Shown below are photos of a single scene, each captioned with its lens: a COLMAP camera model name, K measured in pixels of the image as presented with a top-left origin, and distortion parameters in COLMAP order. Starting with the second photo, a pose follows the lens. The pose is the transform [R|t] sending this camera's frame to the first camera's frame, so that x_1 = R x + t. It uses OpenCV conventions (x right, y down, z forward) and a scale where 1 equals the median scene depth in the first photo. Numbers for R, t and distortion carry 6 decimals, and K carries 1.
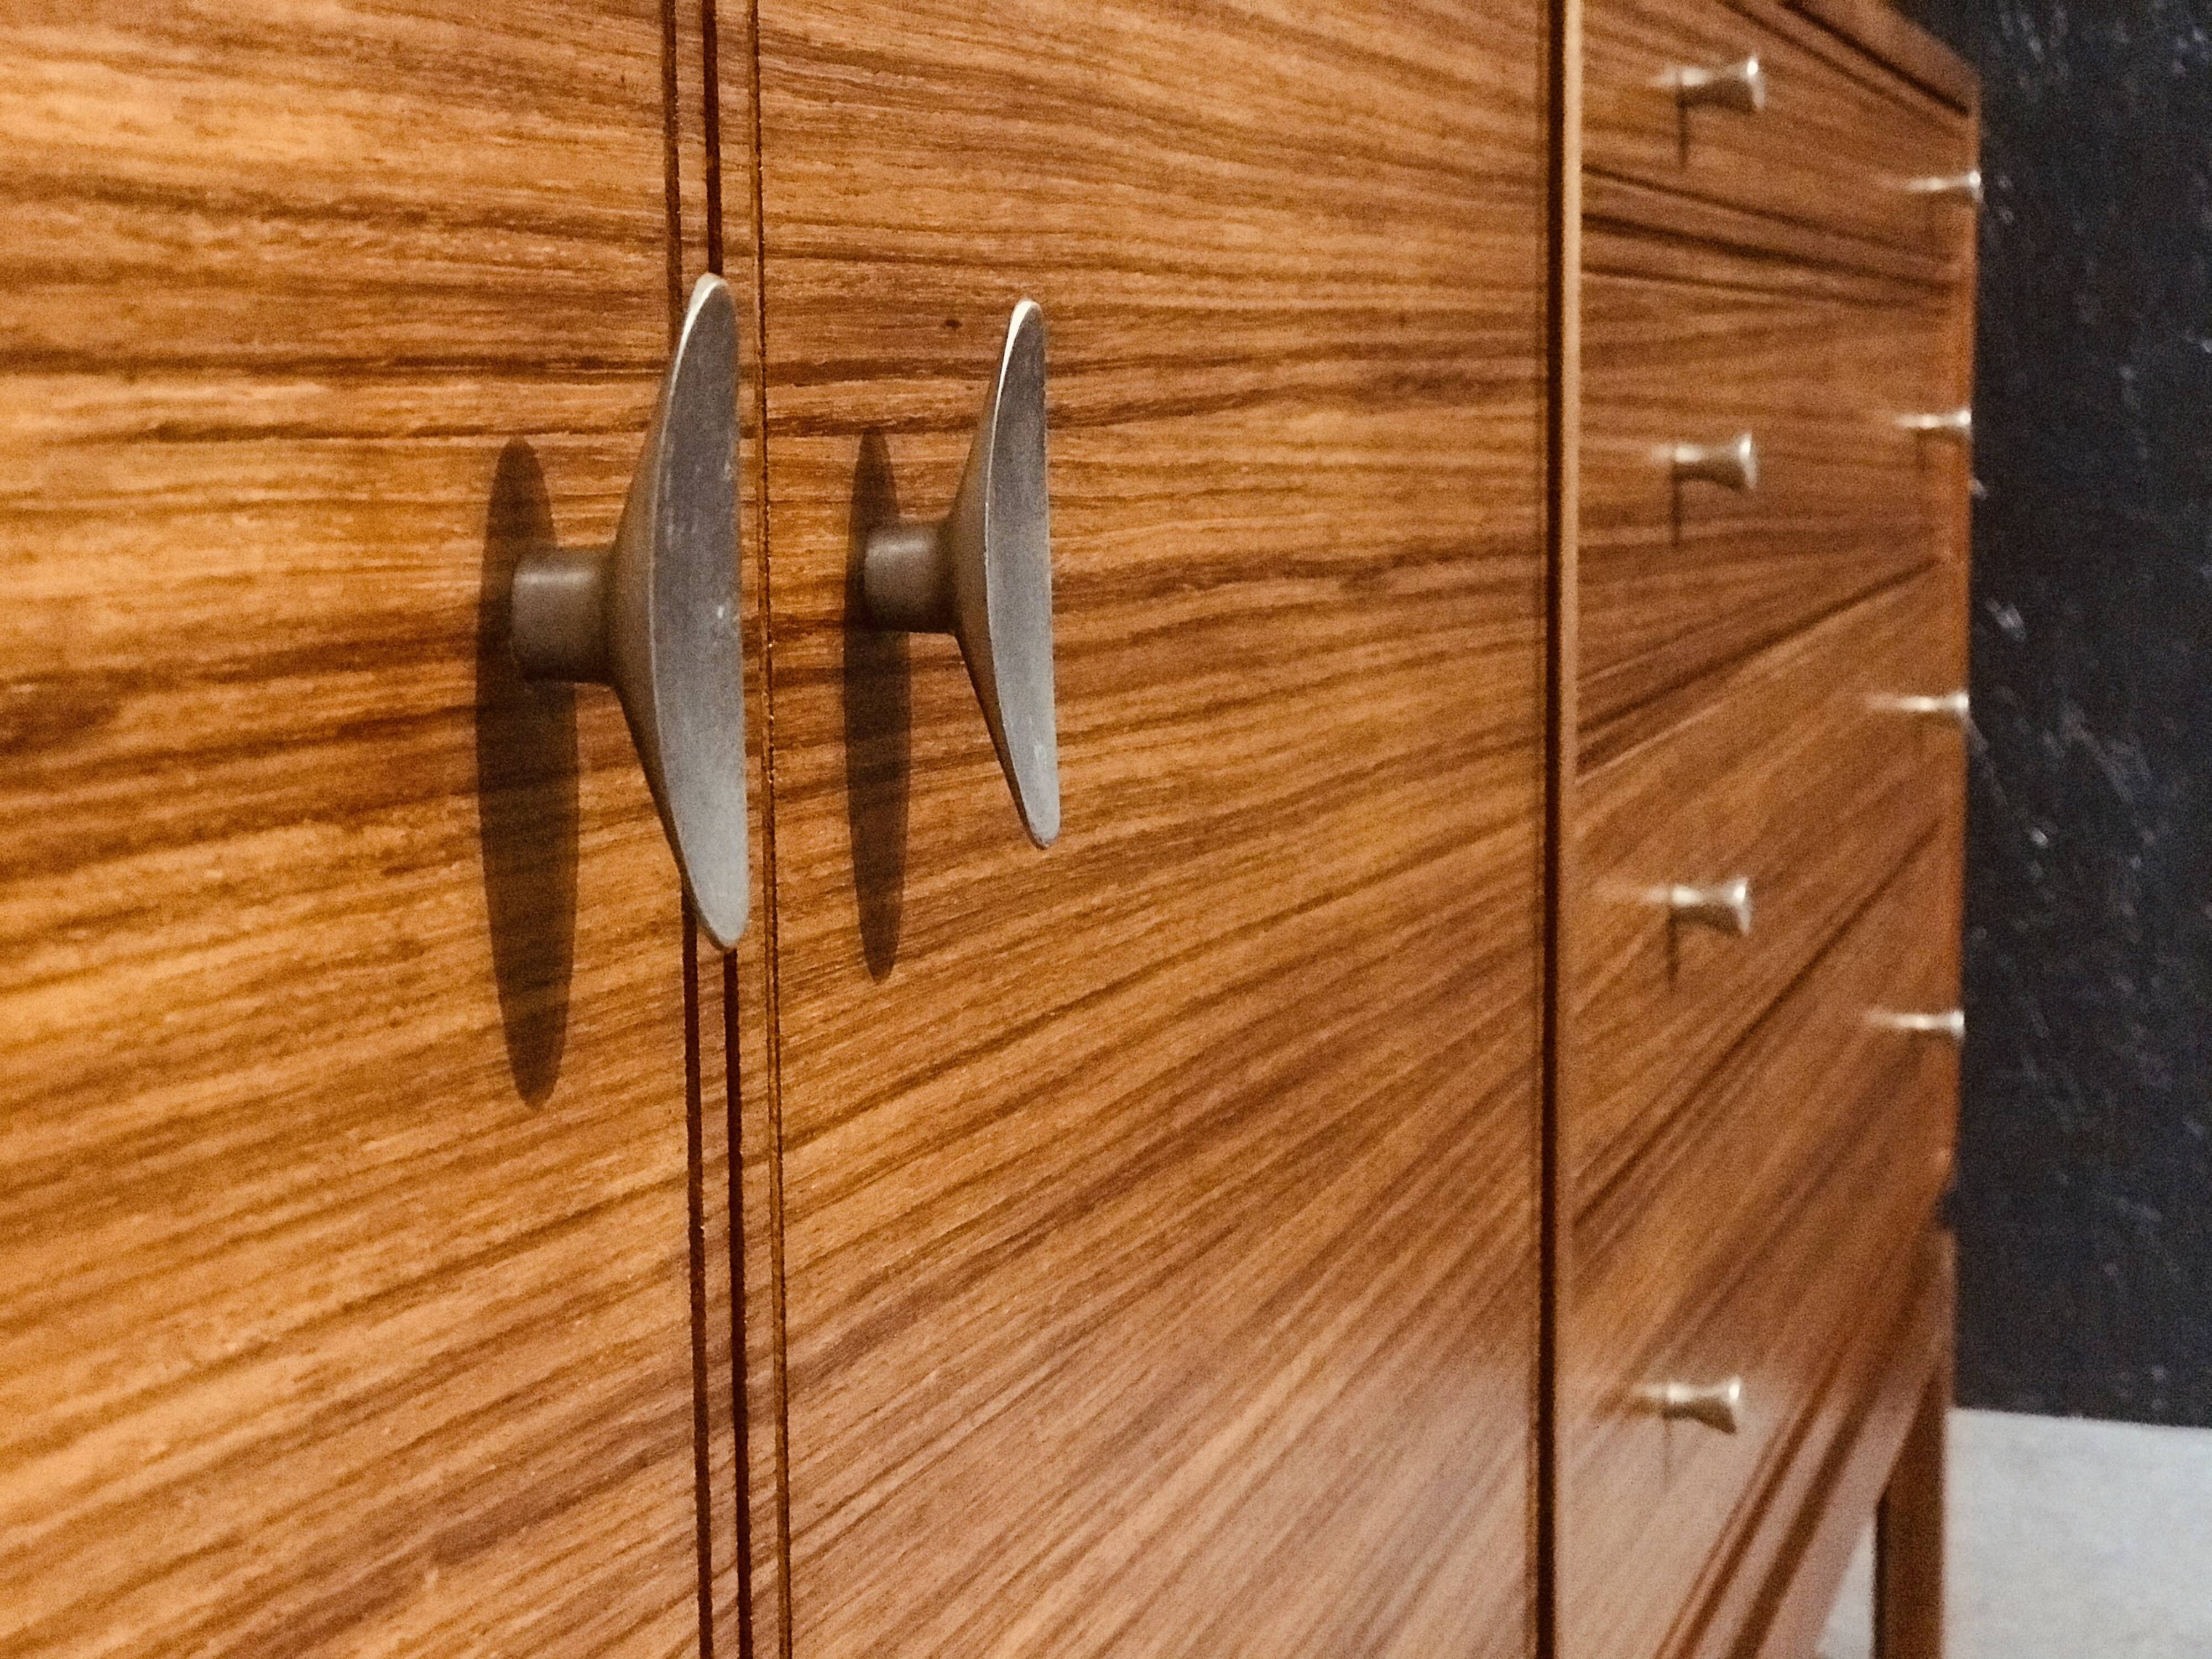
lens RADIAL K [[3454.7, 0, 1106.8], [0, 3454.7, 829.9], [0, 0, 1]] dist [0.078448, 0.000000]
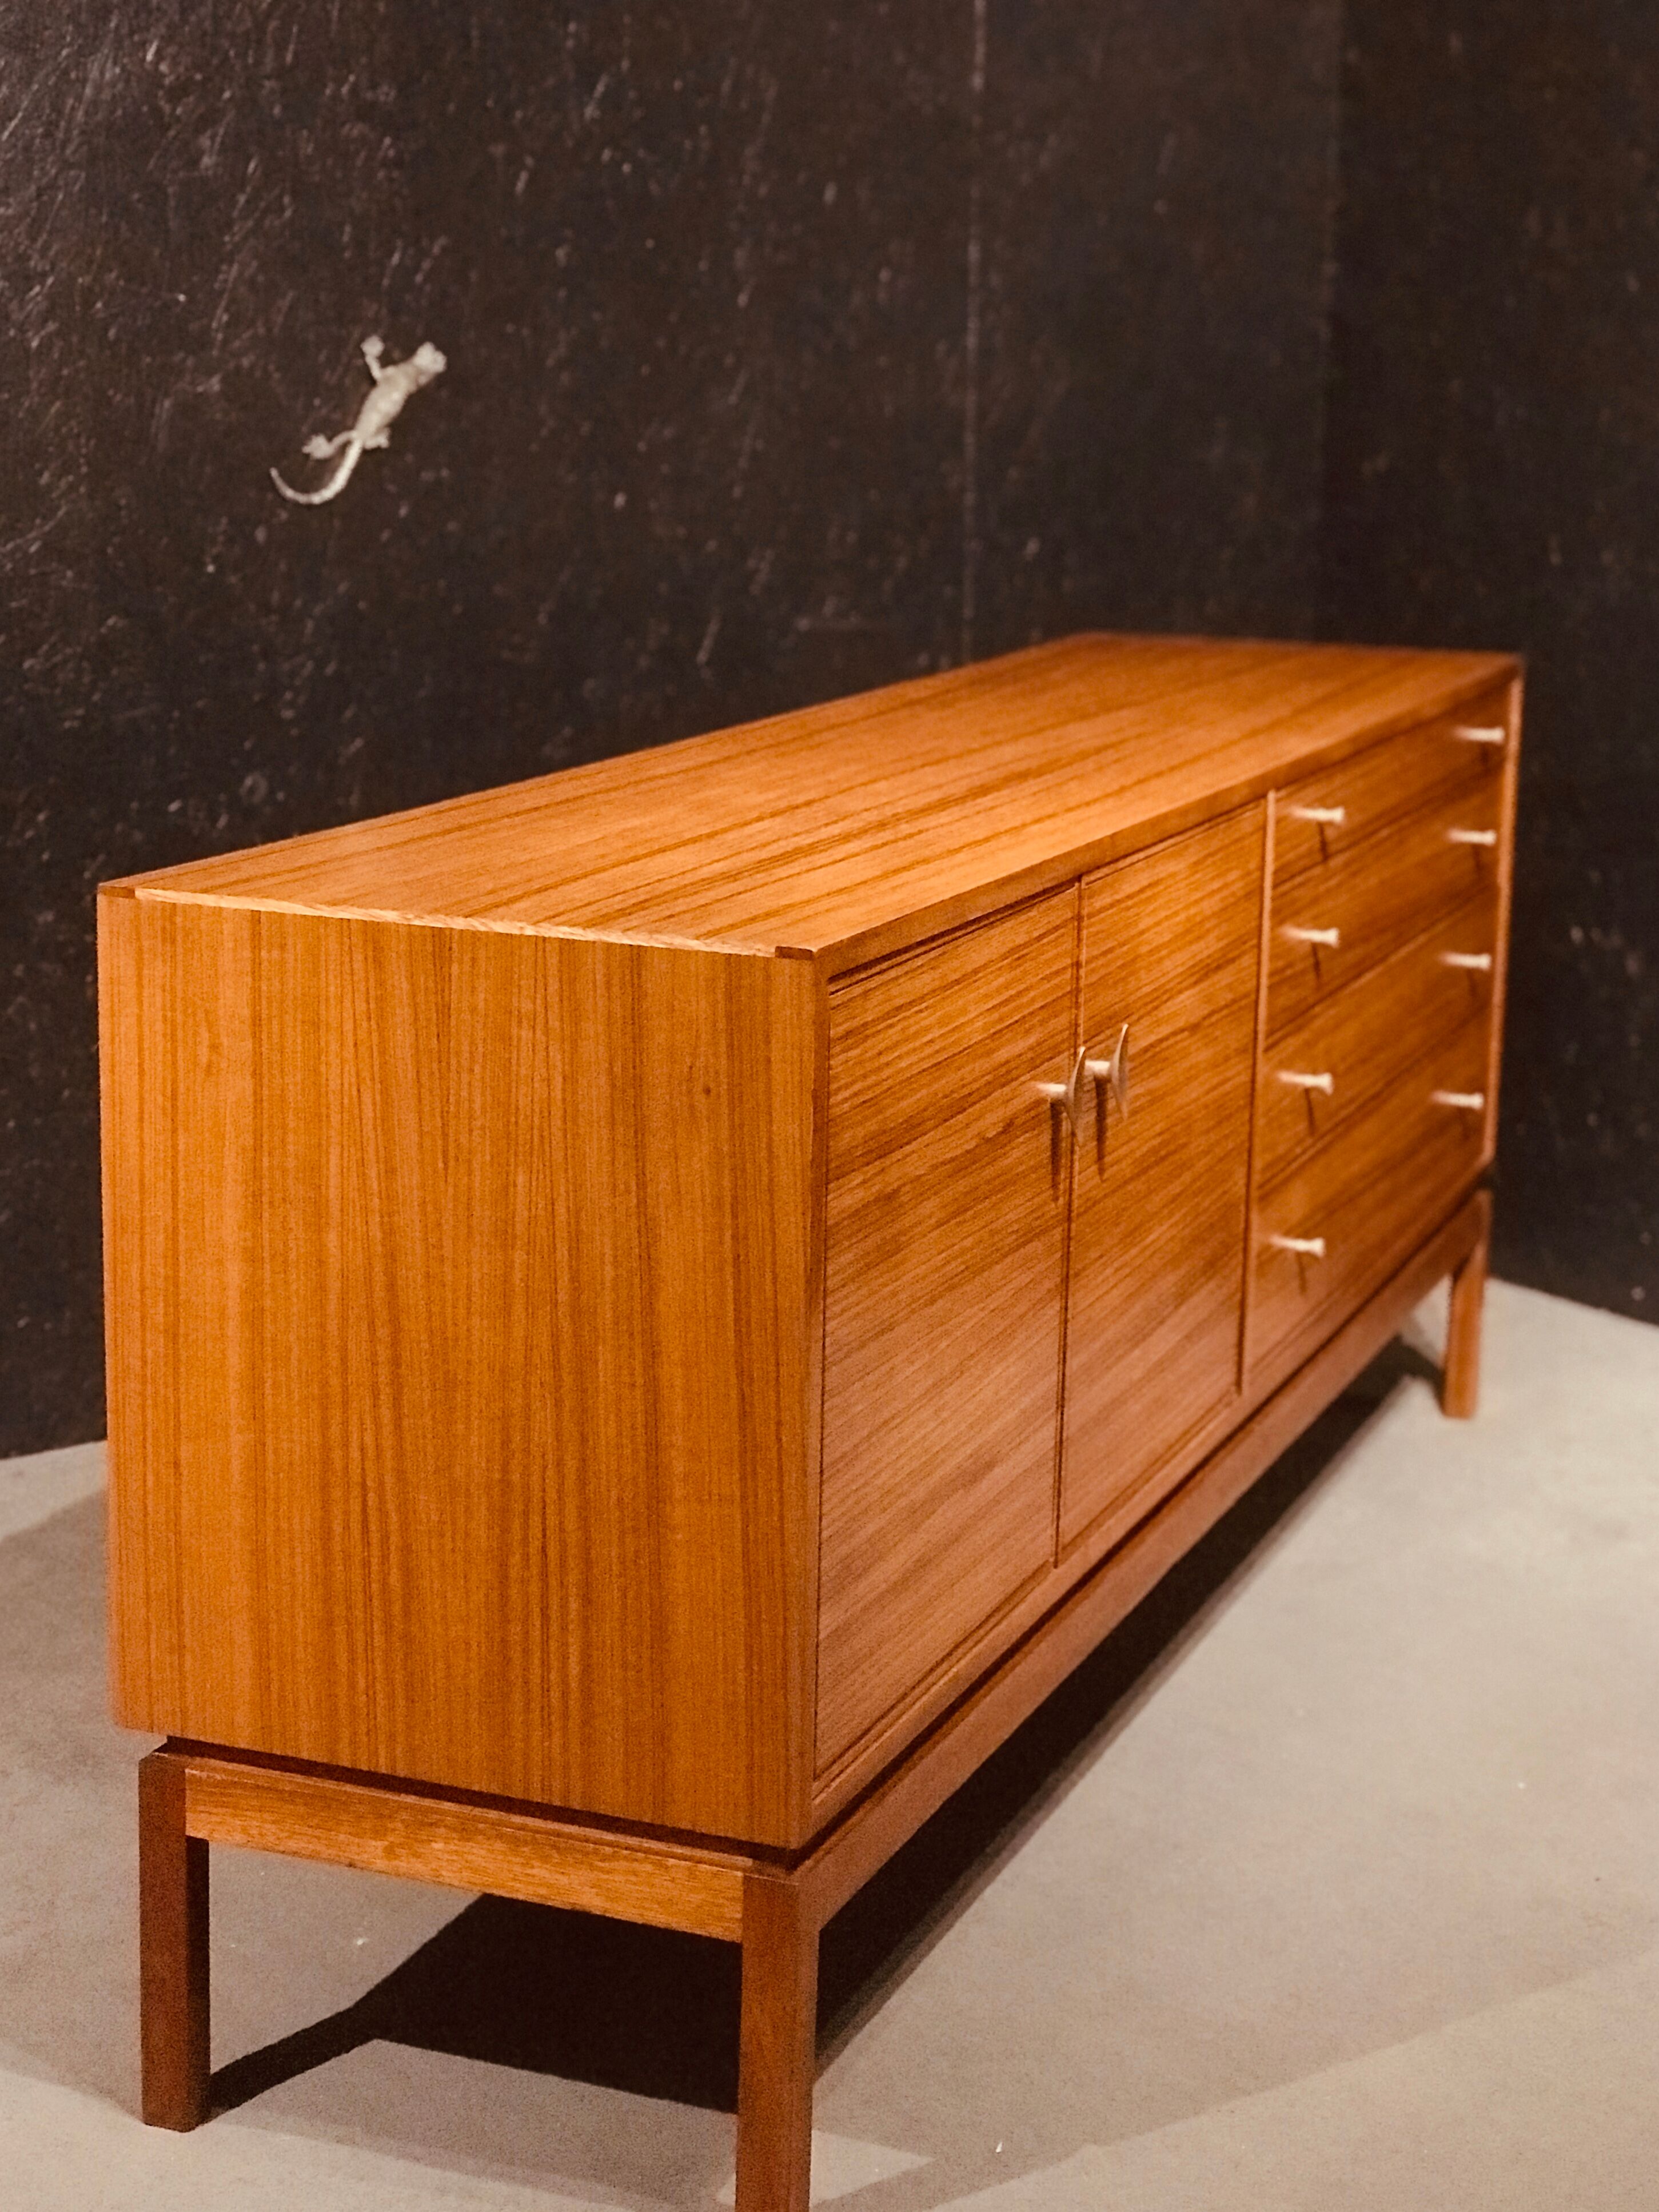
lens RADIAL K [[3556.5, 0, 826.3], [0, 3556.5, 1111.1], [0, 0, 1]] dist [0.039670, 0.000000]
pose [[0.997670, 0.041382, -0.054249, -0.117636], [-0.035265, 0.993391, 0.109231, -0.388721], [0.058410, -0.107064, 0.992535, -2.944411]]
